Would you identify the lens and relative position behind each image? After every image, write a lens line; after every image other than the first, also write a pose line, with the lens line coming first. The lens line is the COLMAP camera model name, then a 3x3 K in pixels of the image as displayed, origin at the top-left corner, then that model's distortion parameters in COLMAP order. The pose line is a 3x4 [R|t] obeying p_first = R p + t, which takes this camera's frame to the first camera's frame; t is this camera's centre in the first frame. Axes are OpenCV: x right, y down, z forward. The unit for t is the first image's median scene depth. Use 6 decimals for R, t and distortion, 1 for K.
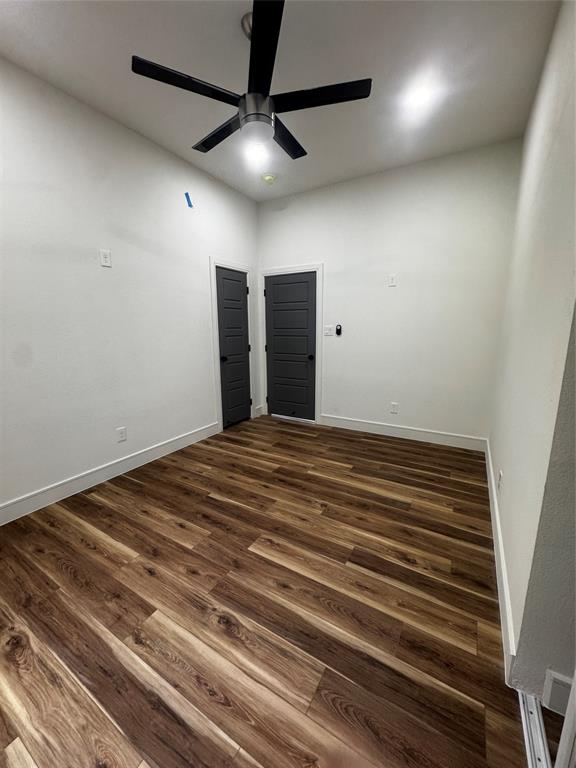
lens RADIAL K [[305.0, 0, 288.0], [0, 305.0, 384.0], [0, 0, 1]] dist [-0.000741, 0.000051]
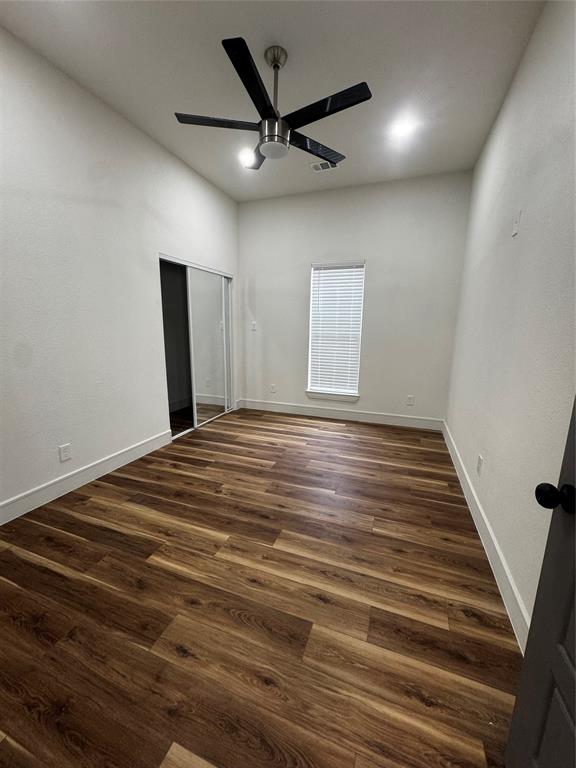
lens RADIAL K [[305.0, 0, 288.0], [0, 305.0, 384.0], [0, 0, 1]] dist [-0.000741, 0.000051]
pose [[-0.984757, 0.027780, -0.171703, 0.051916], [-0.037654, 0.929706, 0.366373, -0.332290], [0.169811, 0.367253, -0.914489, 1.850711]]
